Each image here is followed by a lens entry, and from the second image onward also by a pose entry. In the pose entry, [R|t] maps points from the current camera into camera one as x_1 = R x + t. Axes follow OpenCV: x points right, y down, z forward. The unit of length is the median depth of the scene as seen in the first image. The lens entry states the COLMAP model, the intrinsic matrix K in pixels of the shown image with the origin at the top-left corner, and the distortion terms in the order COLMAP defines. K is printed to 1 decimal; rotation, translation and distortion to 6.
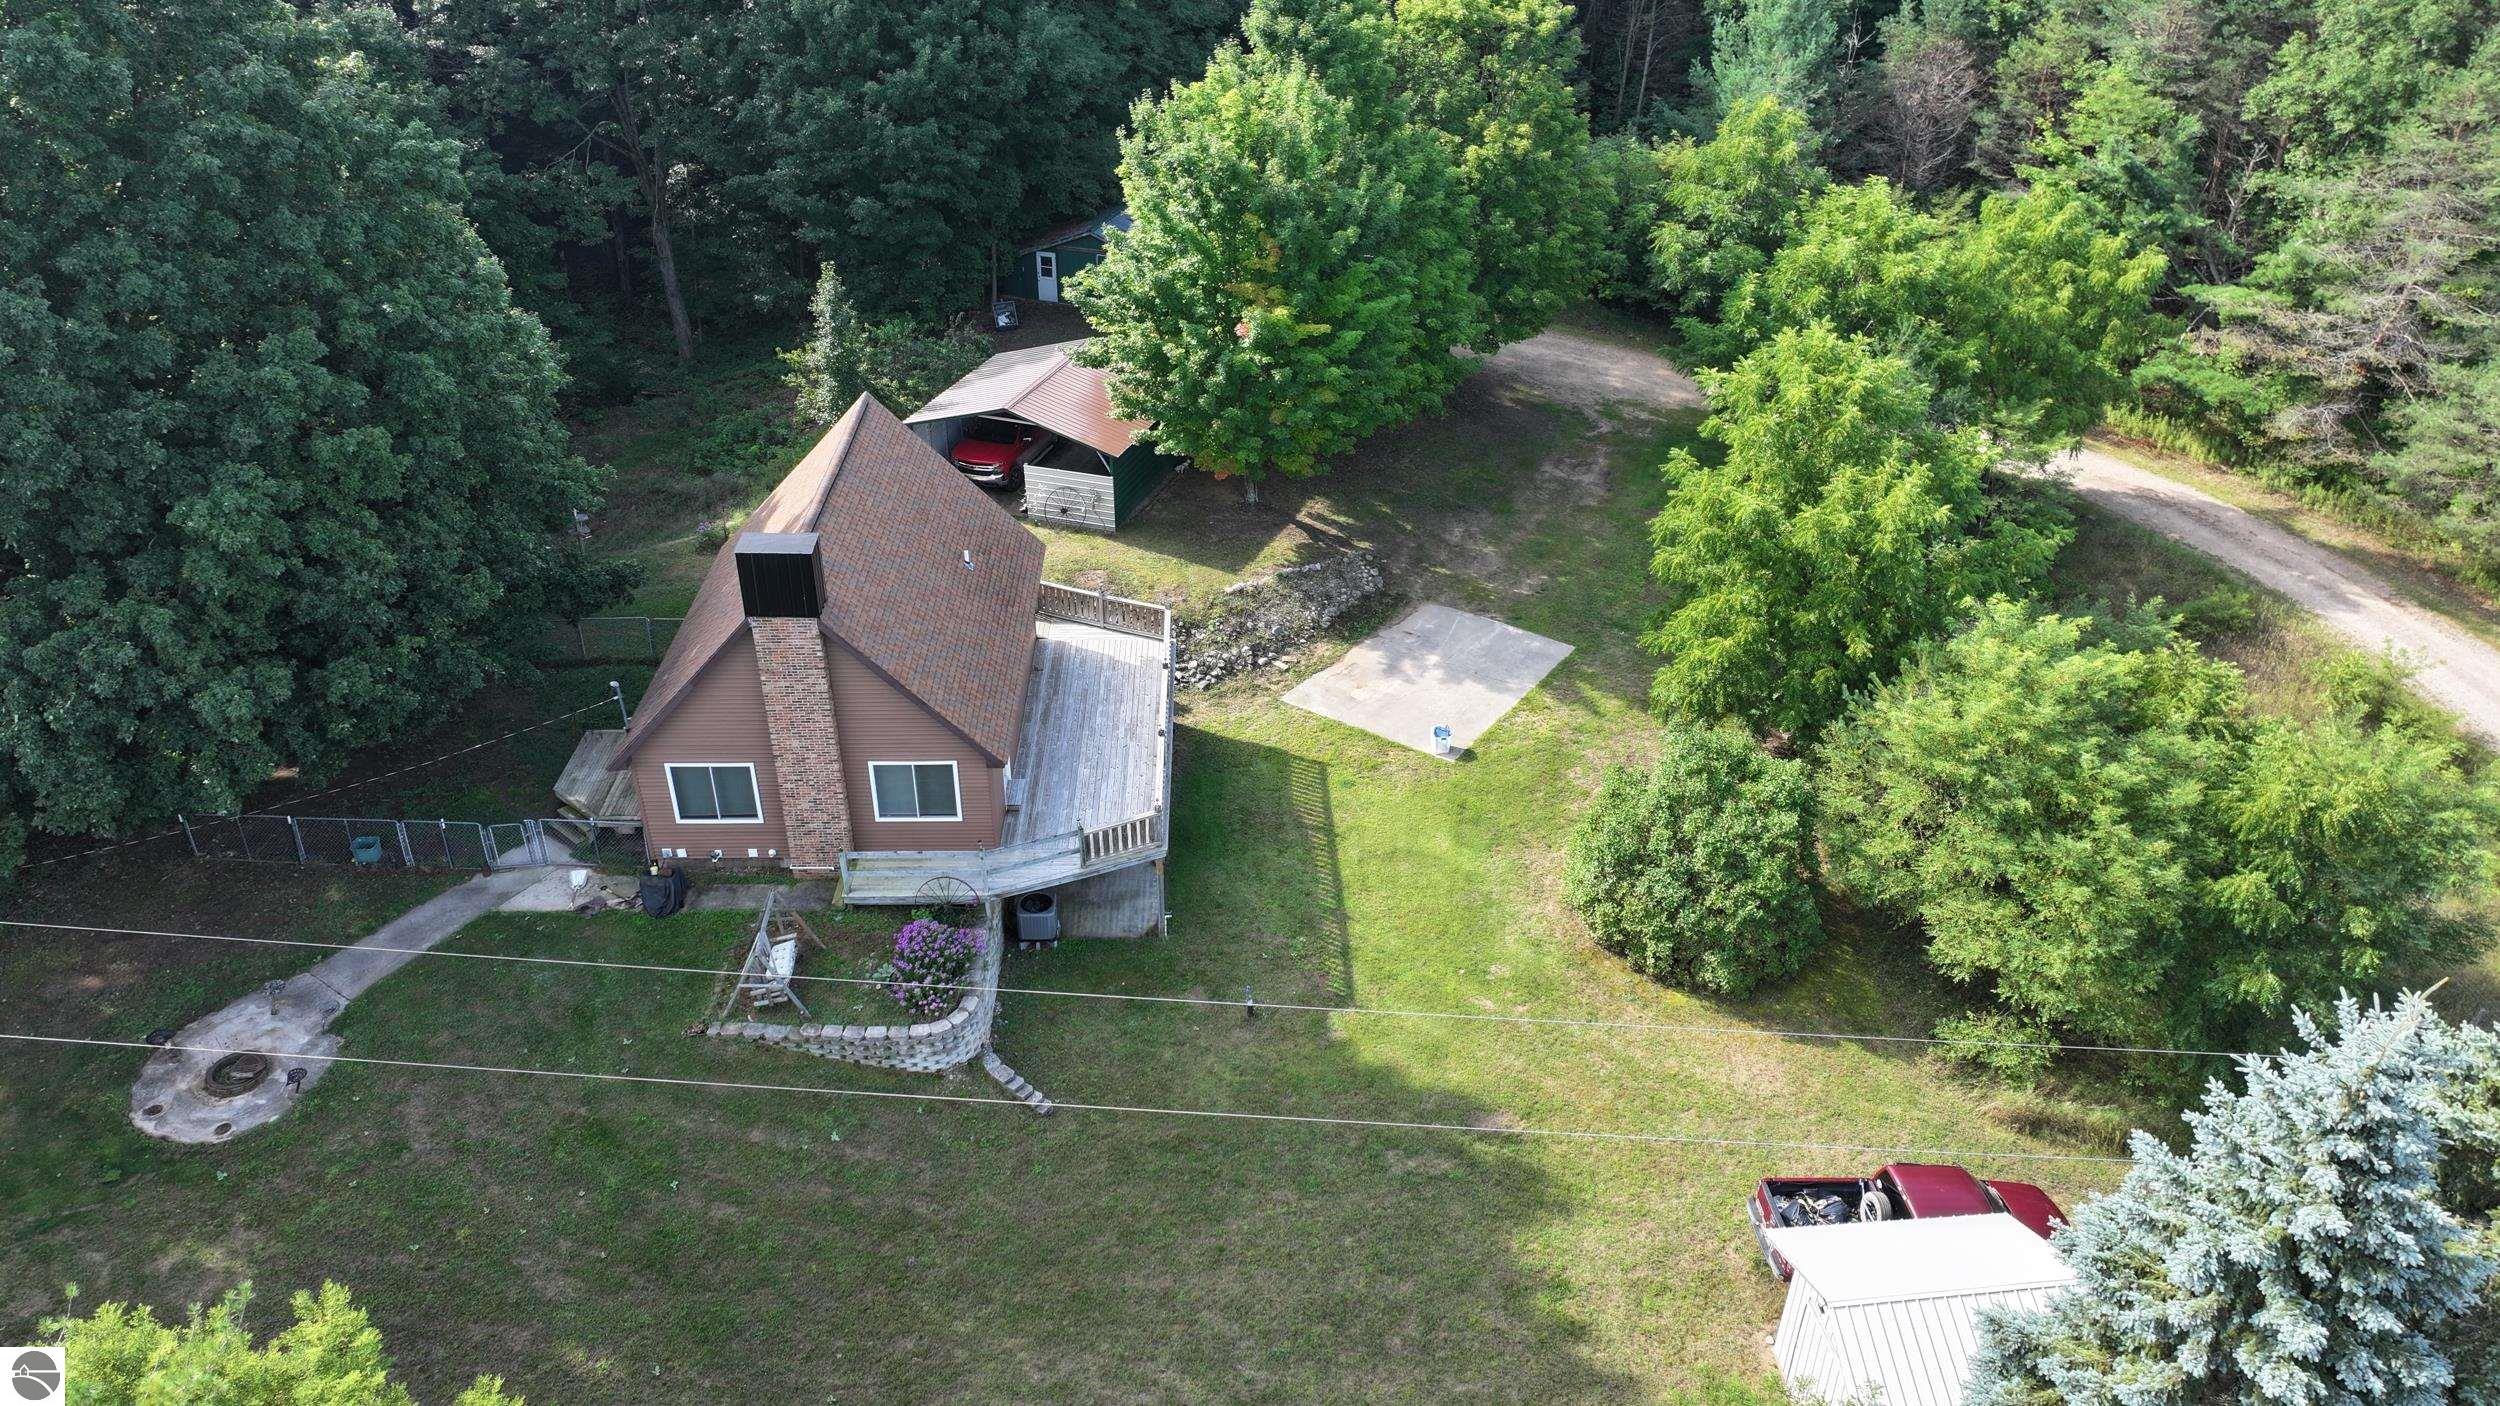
lens RADIAL K [[1756.2, 0, 1246.4], [0, 1756.2, 697.7], [0, 0, 1]] dist [0.001950, 0.009652]
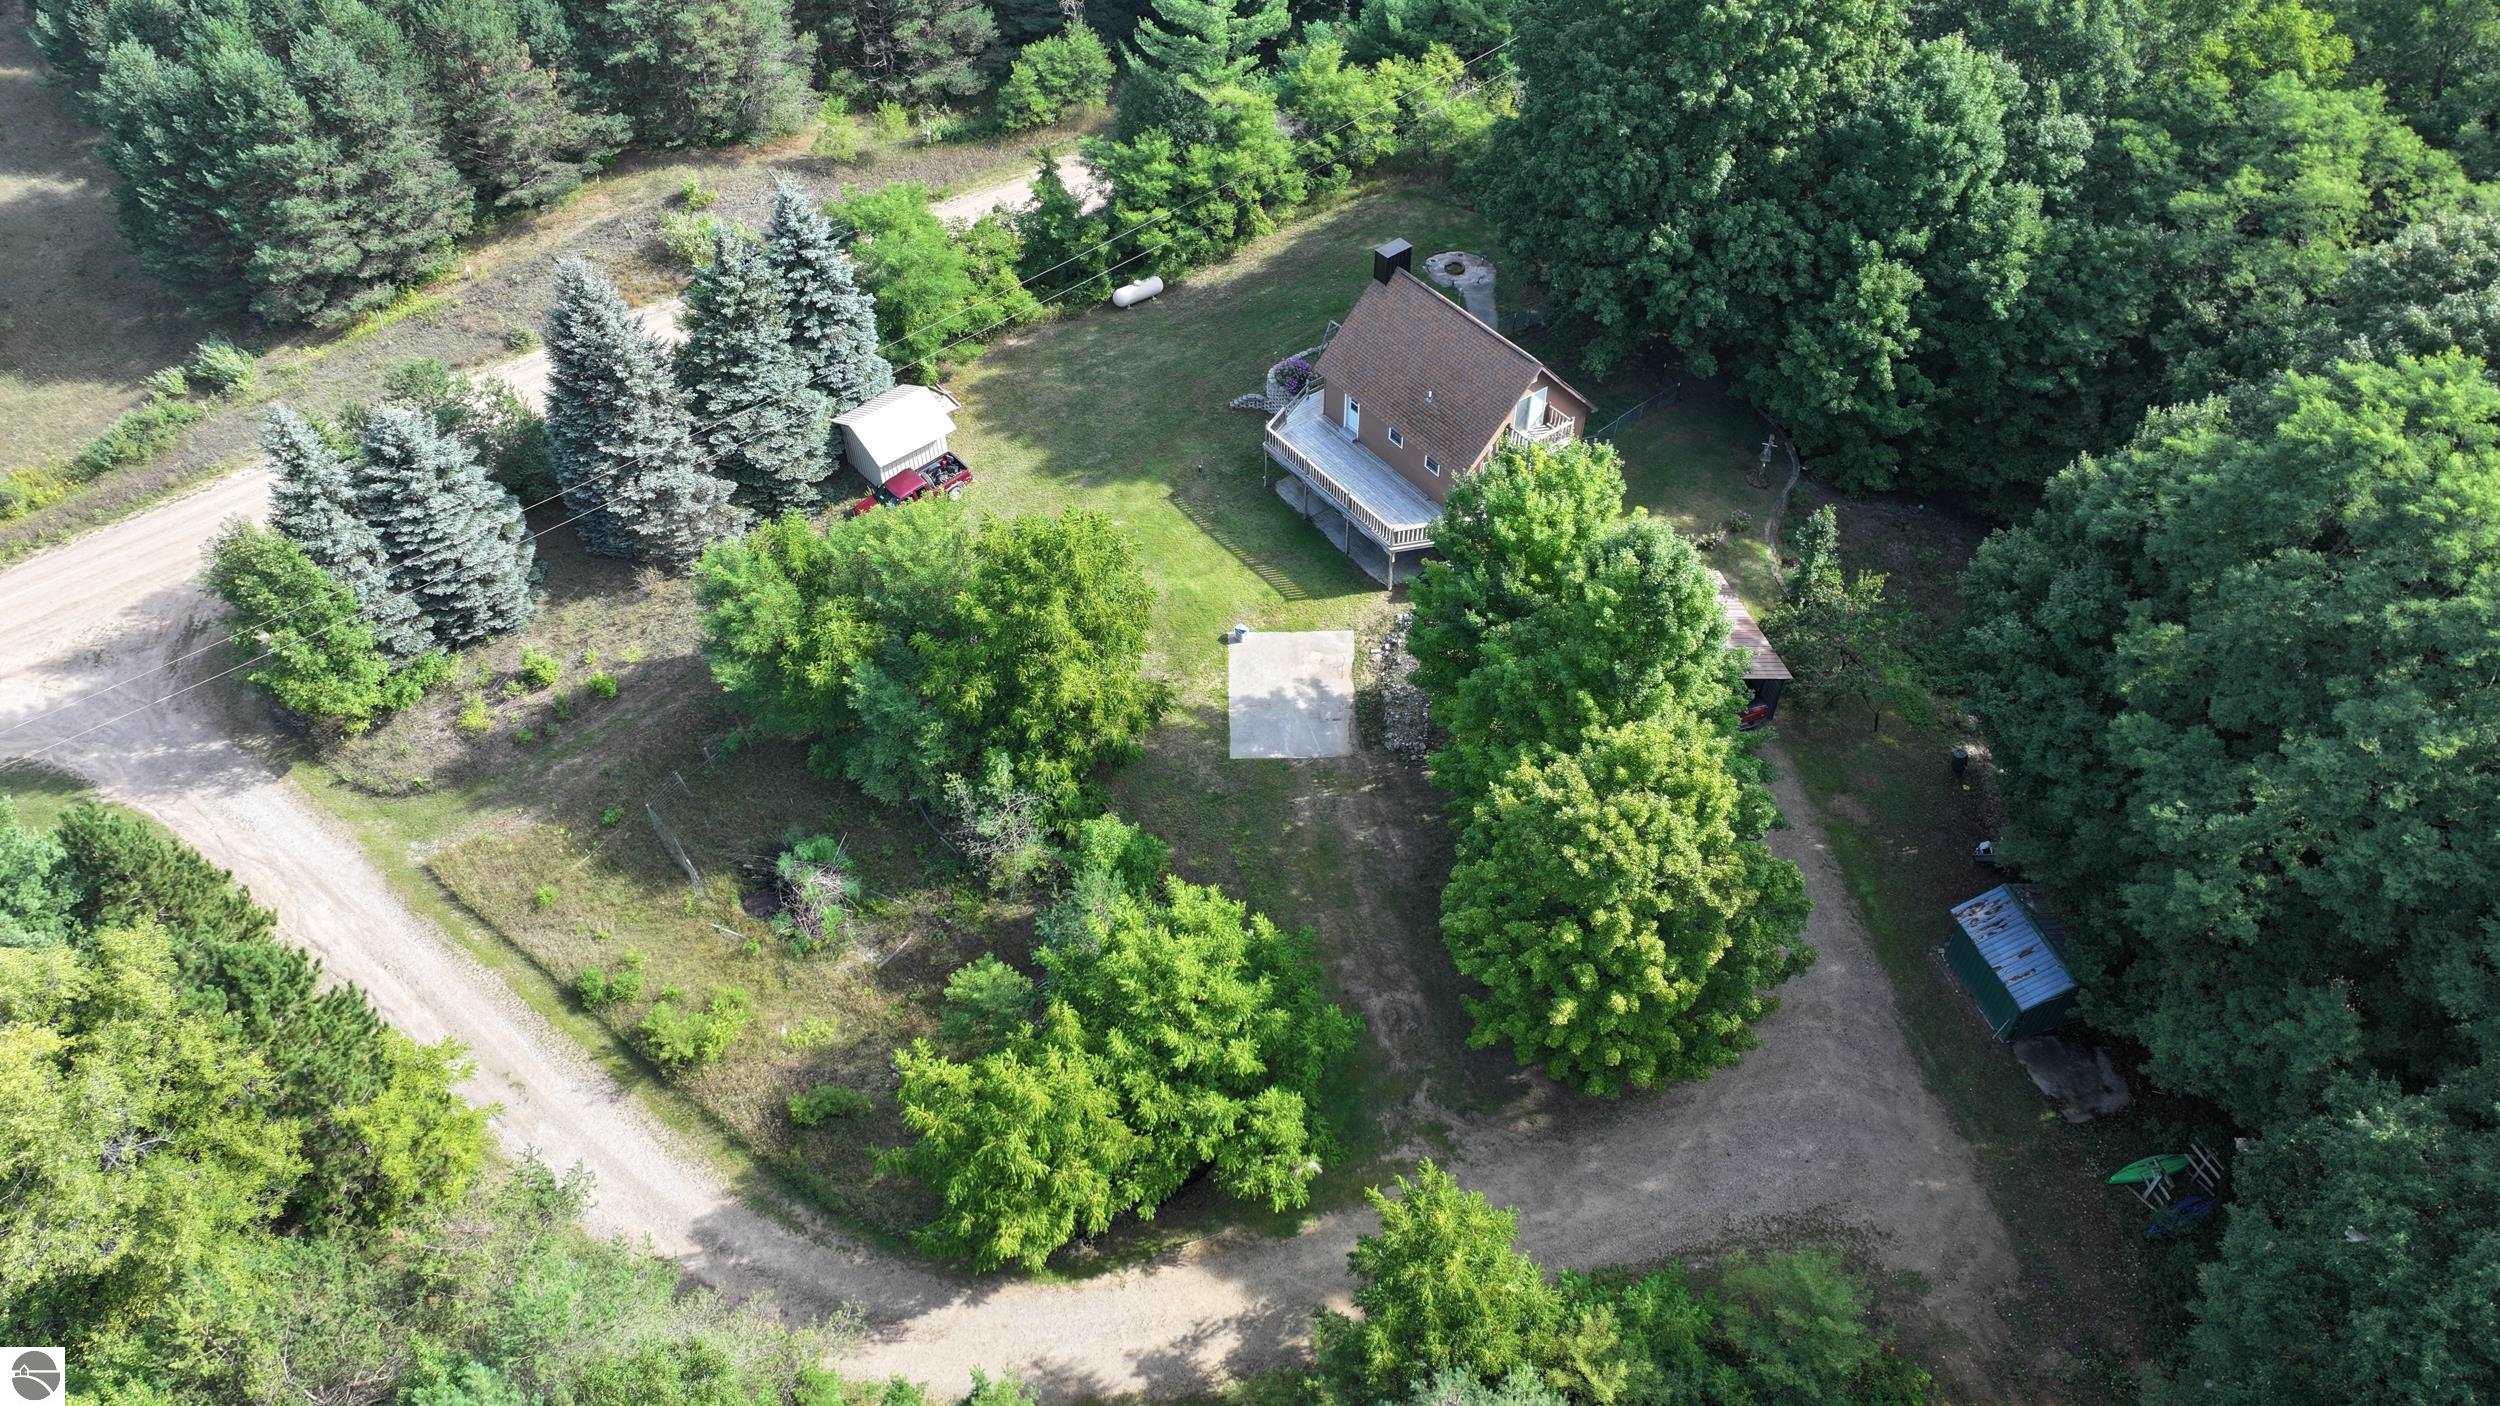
lens RADIAL K [[1756.2, 0, 1249.3], [0, 1756.2, 694.7], [0, 0, 1]] dist [0.001950, 0.009652]
pose [[-0.808913, 0.426288, -0.404893, 0.888438], [-0.306685, 0.281608, 0.909198, -1.628359], [0.501602, 0.859637, -0.097060, 1.354868]]
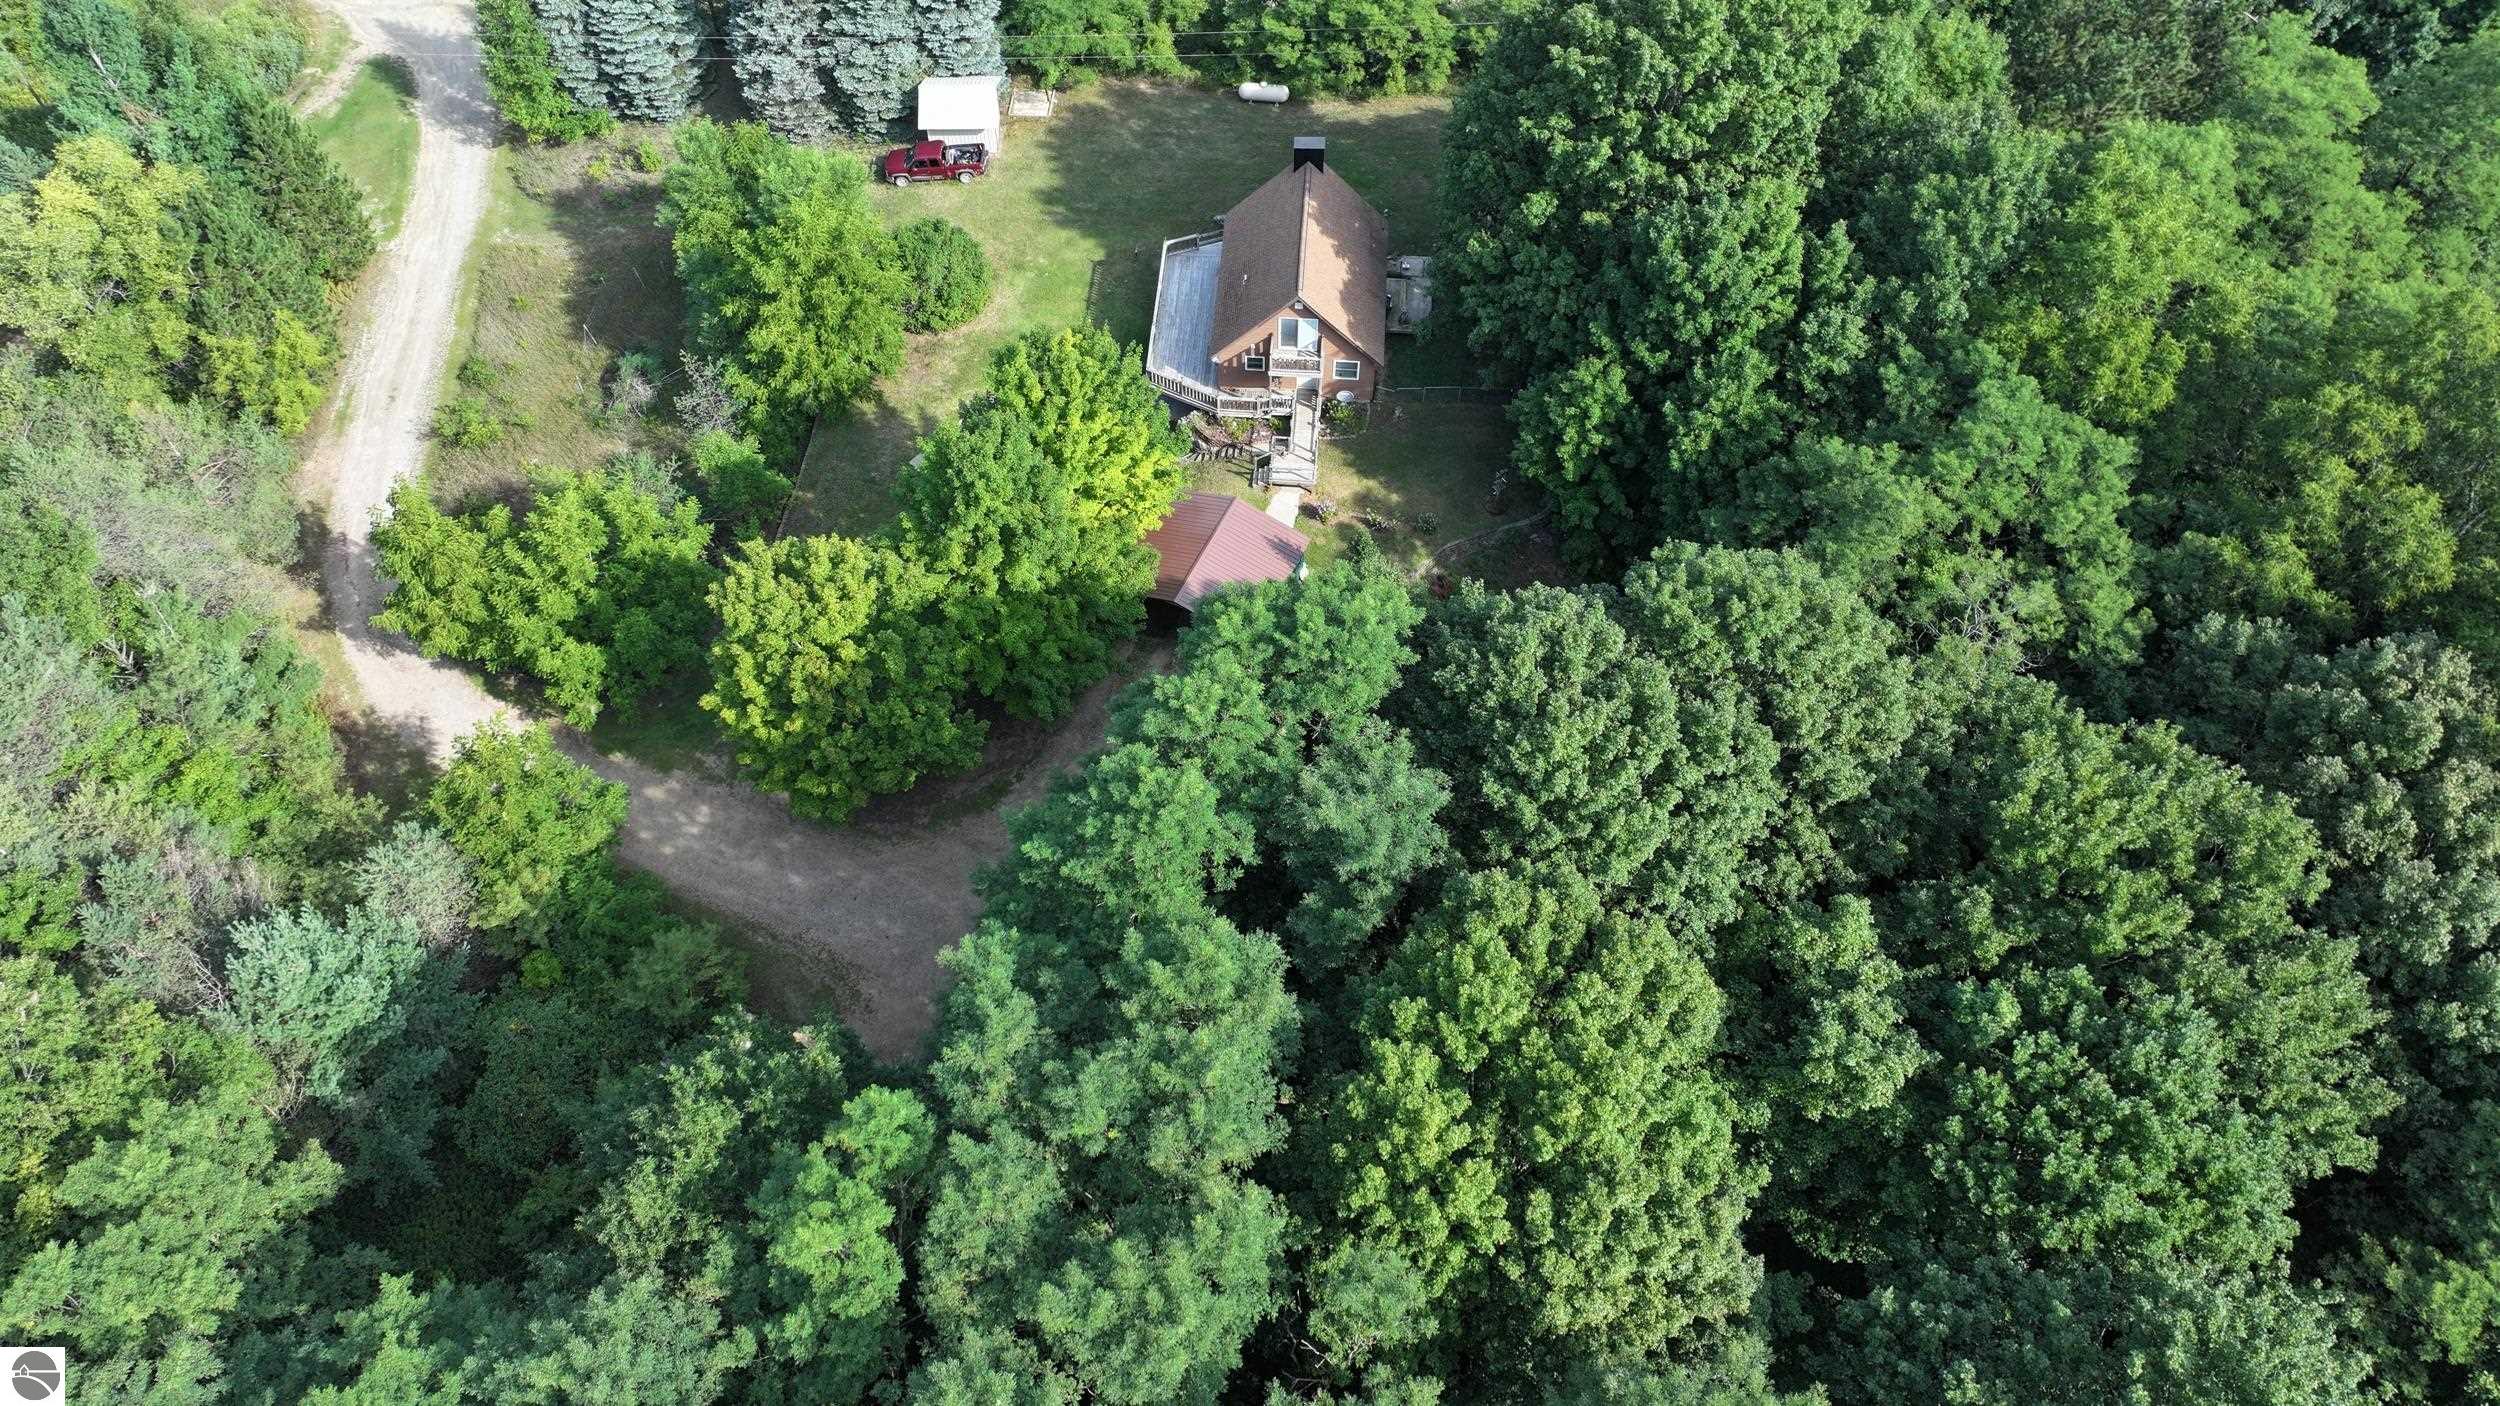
lens RADIAL K [[1756.2, 0, 1243.0], [0, 1756.2, 704.9], [0, 0, 1]] dist [0.001950, 0.009652]
pose [[-0.996252, -0.072317, 0.047450, -0.290064], [0.044771, 0.038237, 0.998265, -2.112862], [-0.074006, 0.996648, -0.034856, 1.565341]]
